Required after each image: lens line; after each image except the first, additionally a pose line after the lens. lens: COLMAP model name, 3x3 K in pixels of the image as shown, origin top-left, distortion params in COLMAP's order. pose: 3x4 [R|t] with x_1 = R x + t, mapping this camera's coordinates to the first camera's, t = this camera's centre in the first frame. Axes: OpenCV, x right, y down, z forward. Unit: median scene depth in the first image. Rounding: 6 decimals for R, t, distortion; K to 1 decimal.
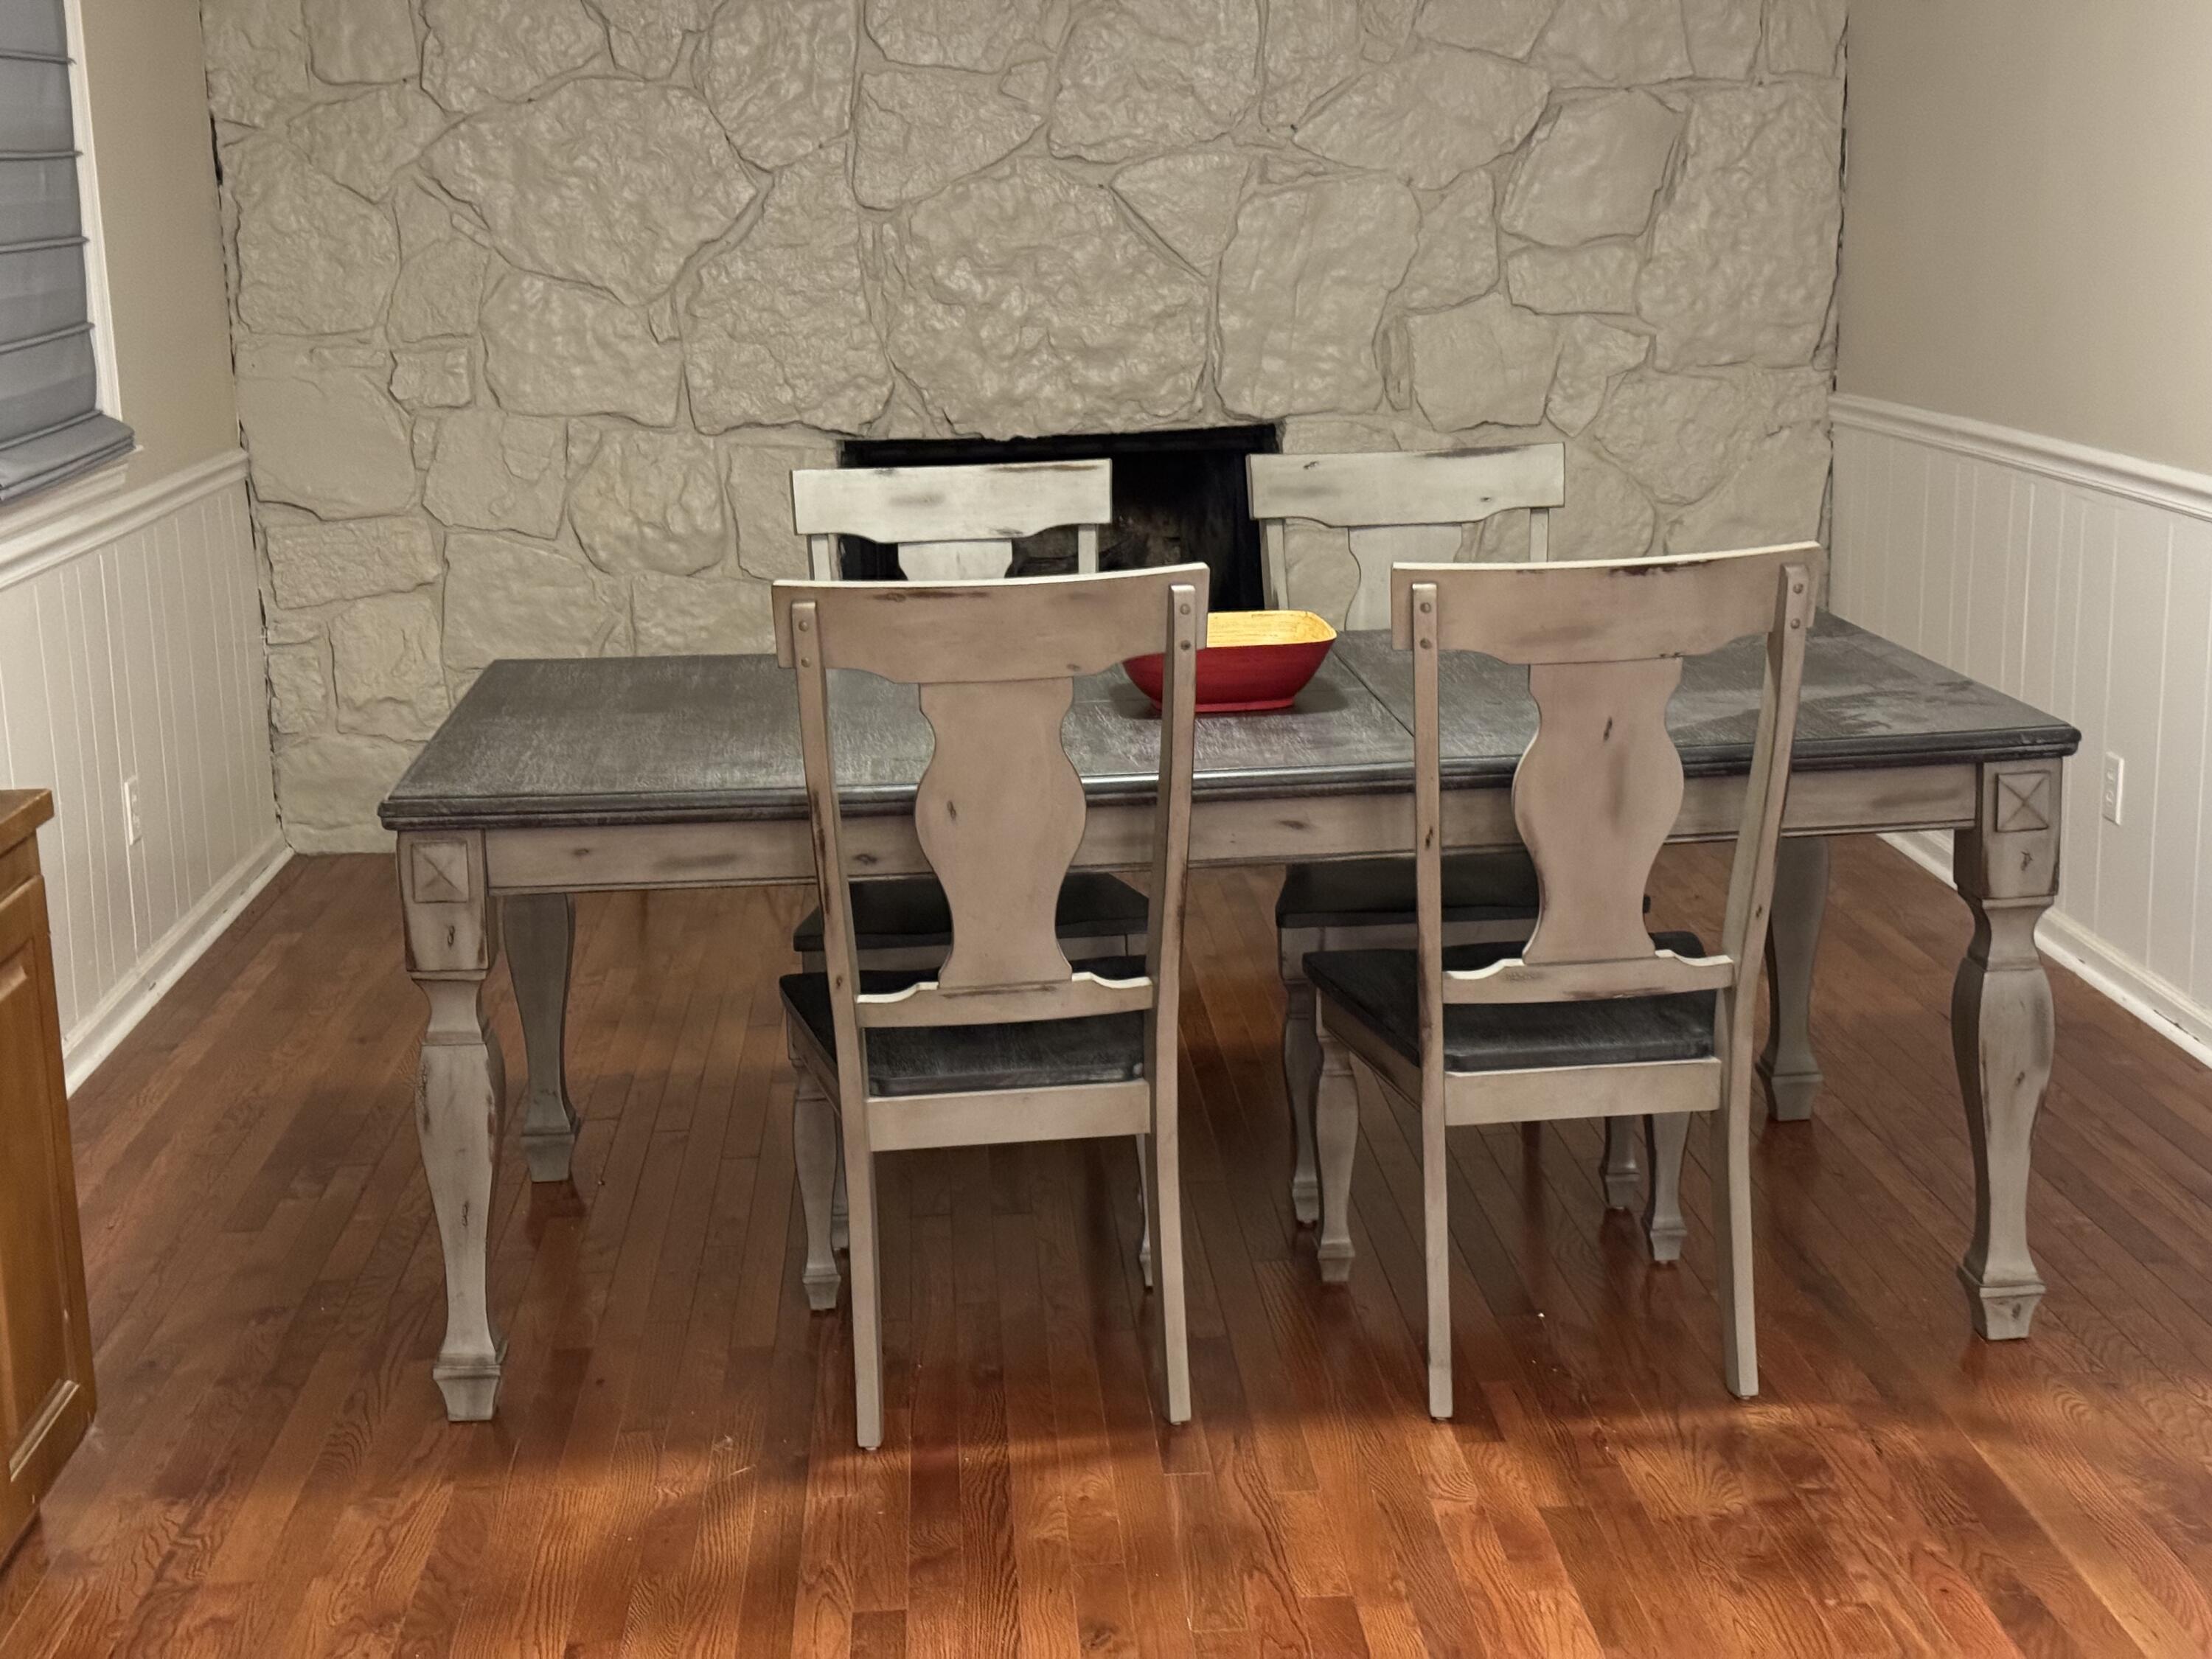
lens RADIAL K [[3132.1, 0, 1029.8], [0, 3132.1, 867.2], [0, 0, 1]] dist [0.119359, 0.000000]
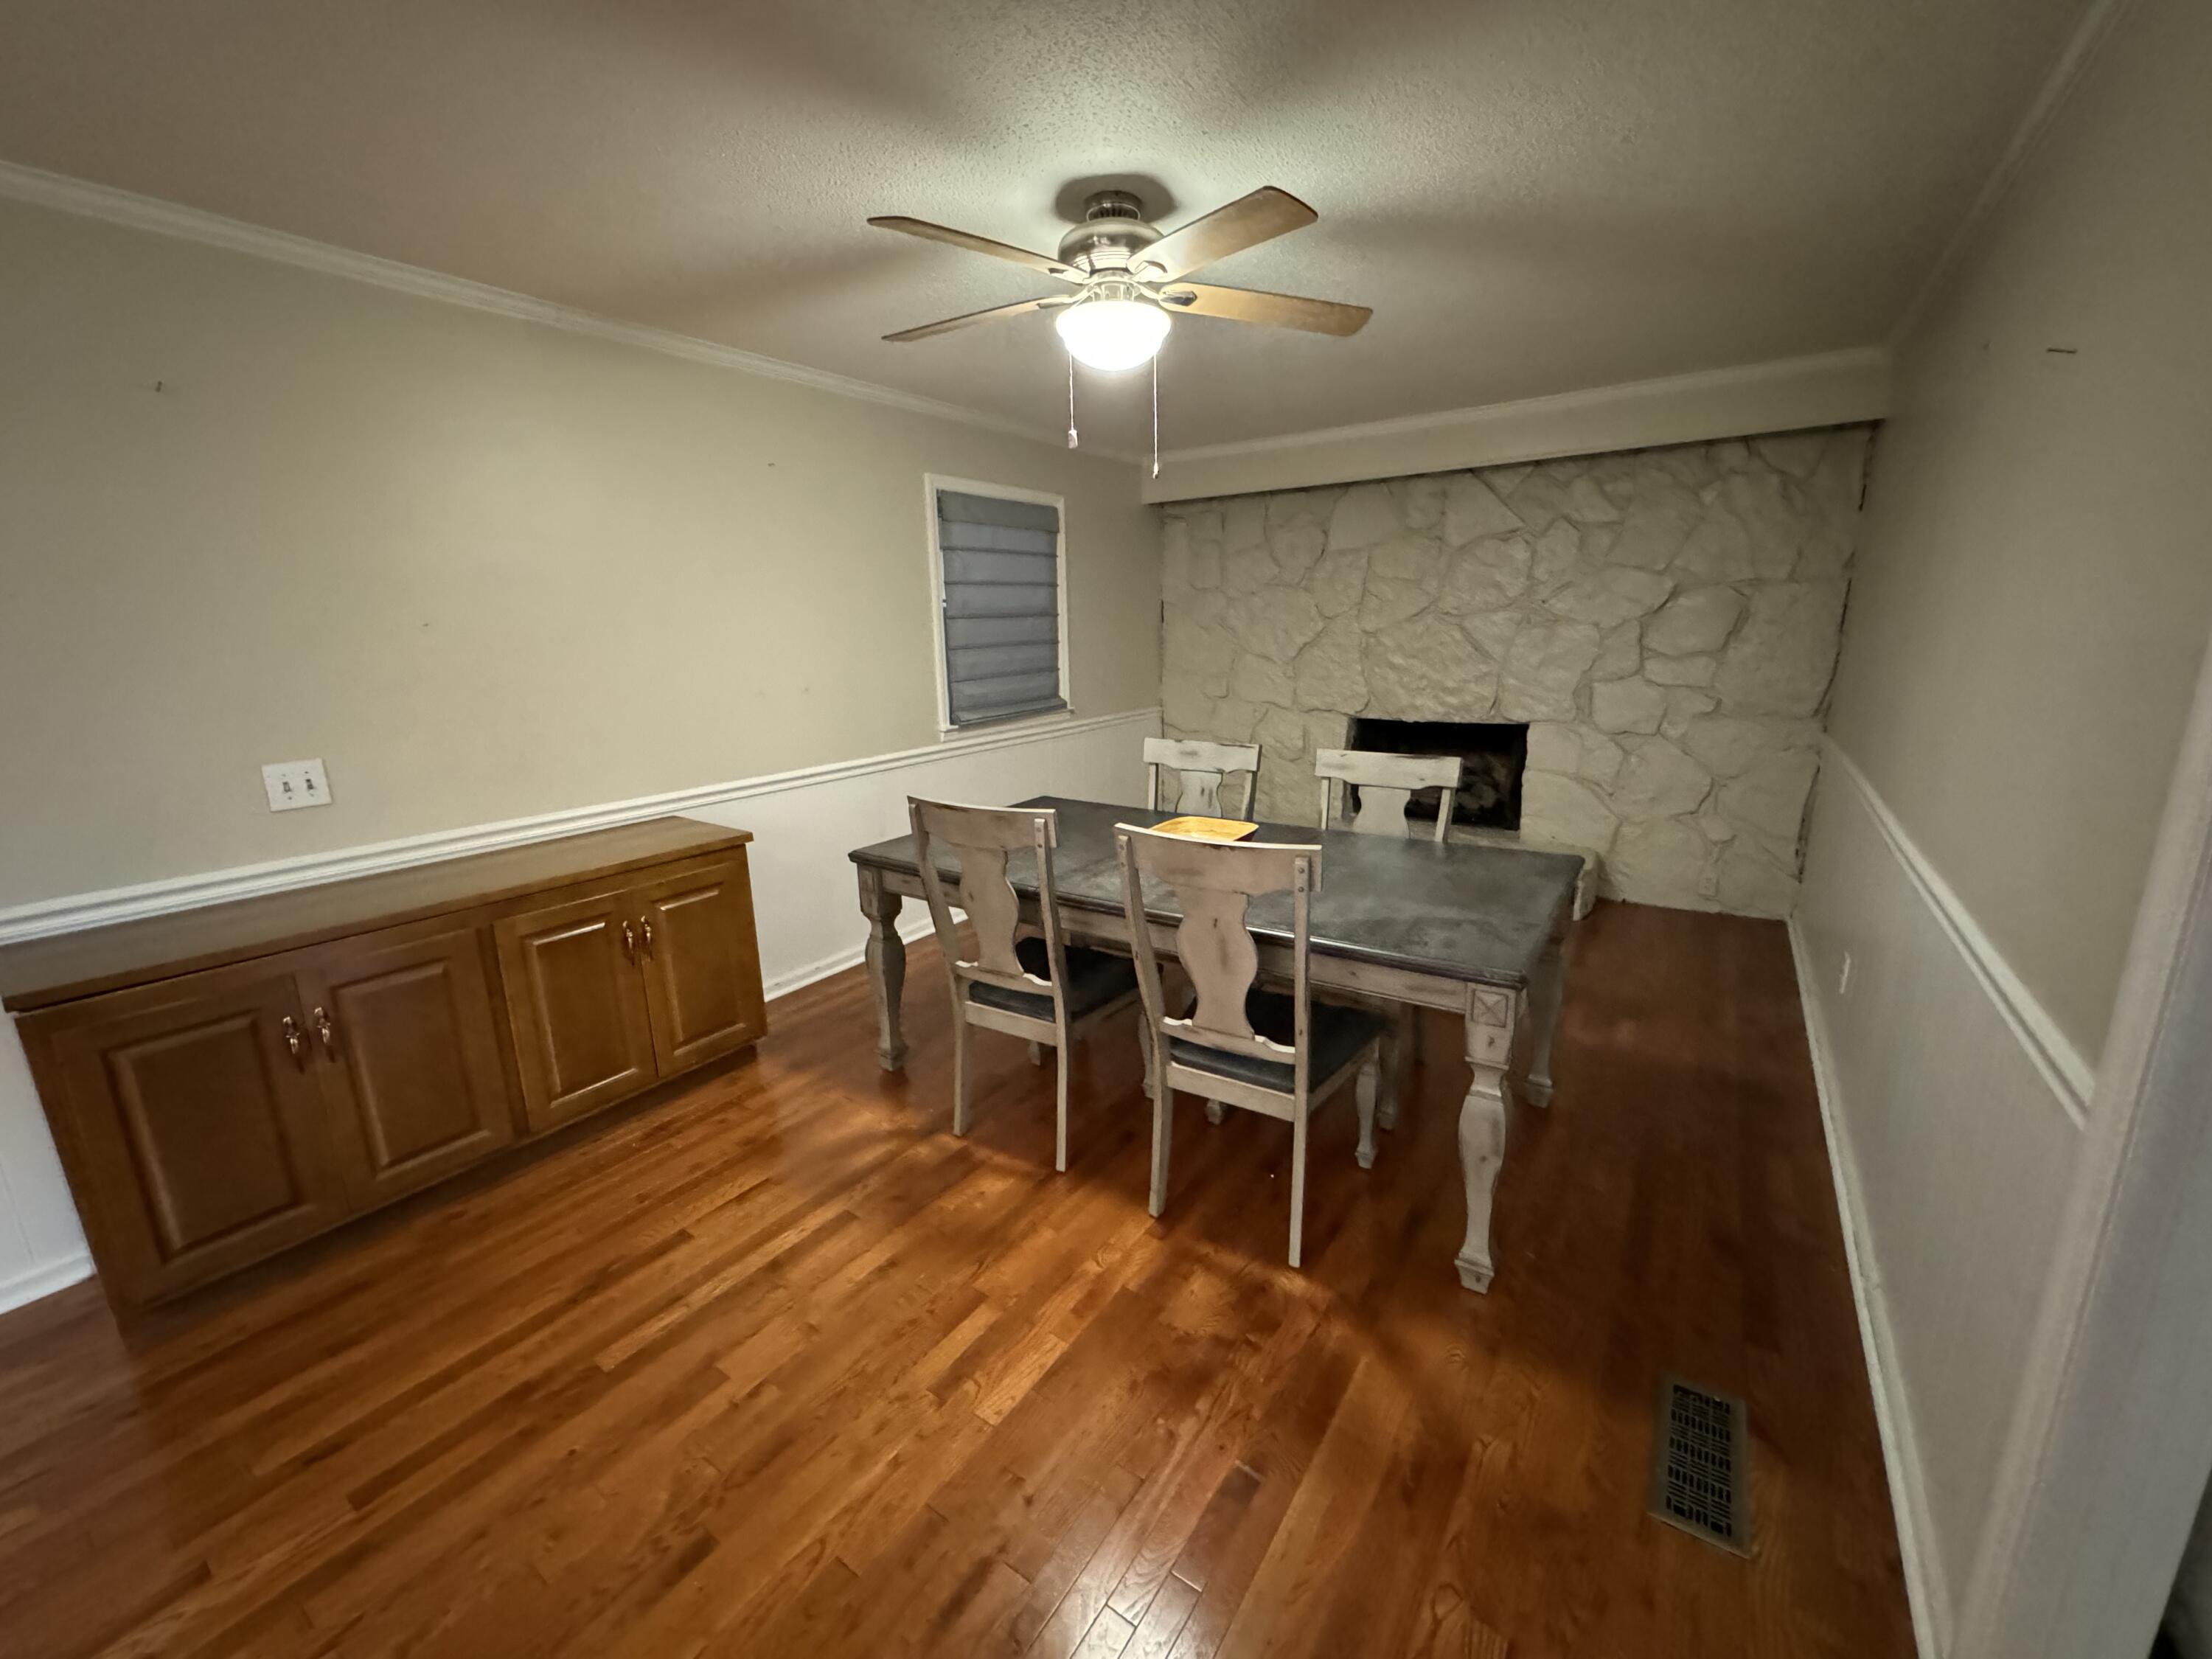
lens RADIAL K [[877.4, 0, 1092.3], [0, 877.4, 822.4], [0, 0, 1]] dist [0.000443, 0.000019]
pose [[0.790639, 0.148246, -0.594064, 0.231533], [-0.134135, 0.988615, 0.068185, -0.070046], [0.597409, 0.025775, 0.801522, 0.273498]]
